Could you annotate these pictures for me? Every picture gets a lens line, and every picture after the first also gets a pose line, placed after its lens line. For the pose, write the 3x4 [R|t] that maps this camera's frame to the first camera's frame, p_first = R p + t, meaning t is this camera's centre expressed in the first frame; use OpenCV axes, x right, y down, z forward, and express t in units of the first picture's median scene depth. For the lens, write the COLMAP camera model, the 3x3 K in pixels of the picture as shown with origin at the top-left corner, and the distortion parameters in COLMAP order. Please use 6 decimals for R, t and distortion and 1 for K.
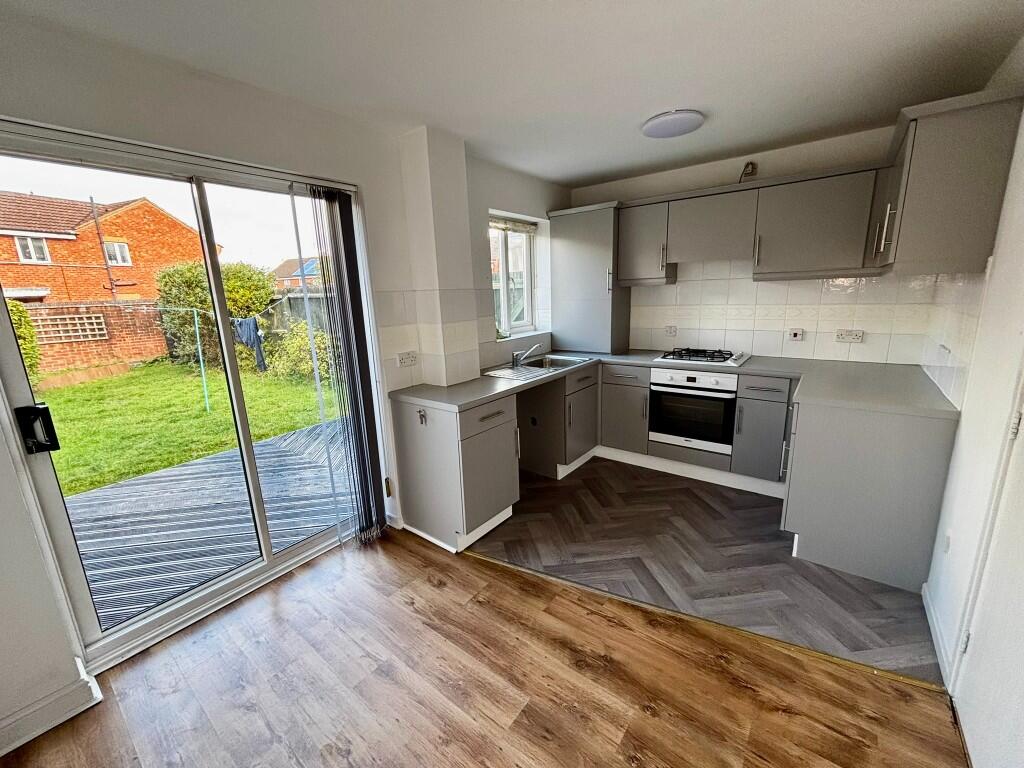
lens RADIAL K [[413.2, 0, 513.7], [0, 413.2, 383.2], [0, 0, 1]] dist [-0.007614, 0.000299]
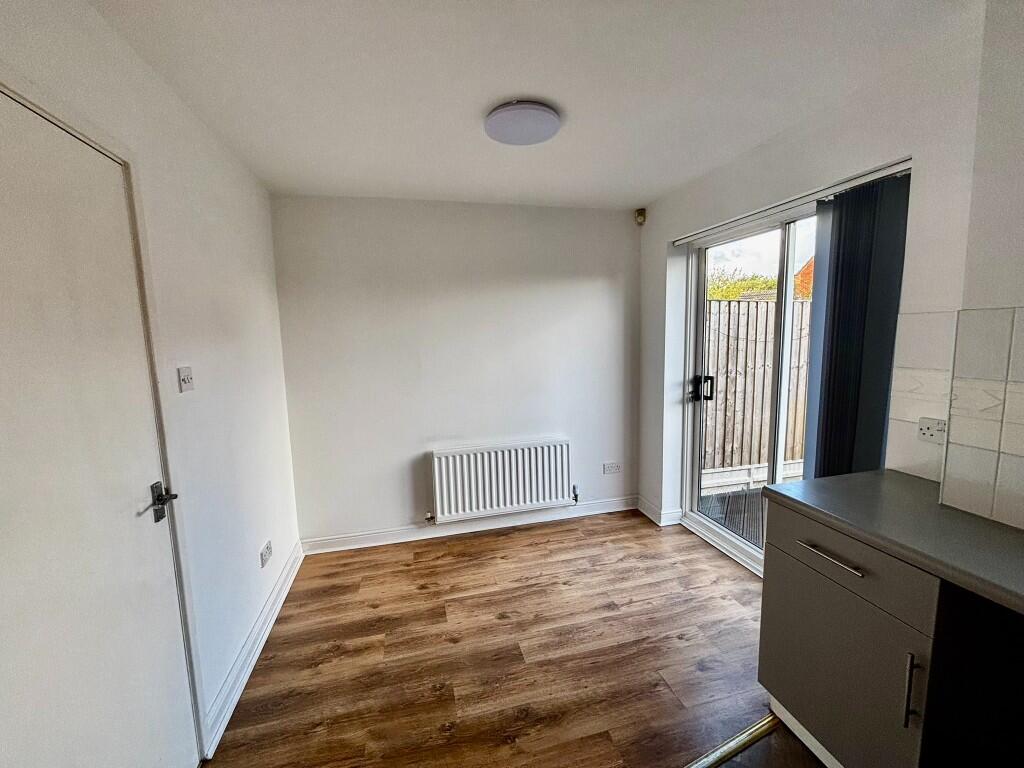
lens RADIAL K [[413.2, 0, 511.8], [0, 413.2, 385.0], [0, 0, 1]] dist [-0.007614, 0.000299]
pose [[-0.614383, 0.152899, -0.774052, 0.846054], [-0.117952, 0.952221, 0.281714, -0.336664], [0.780142, 0.264382, -0.566993, 1.383588]]
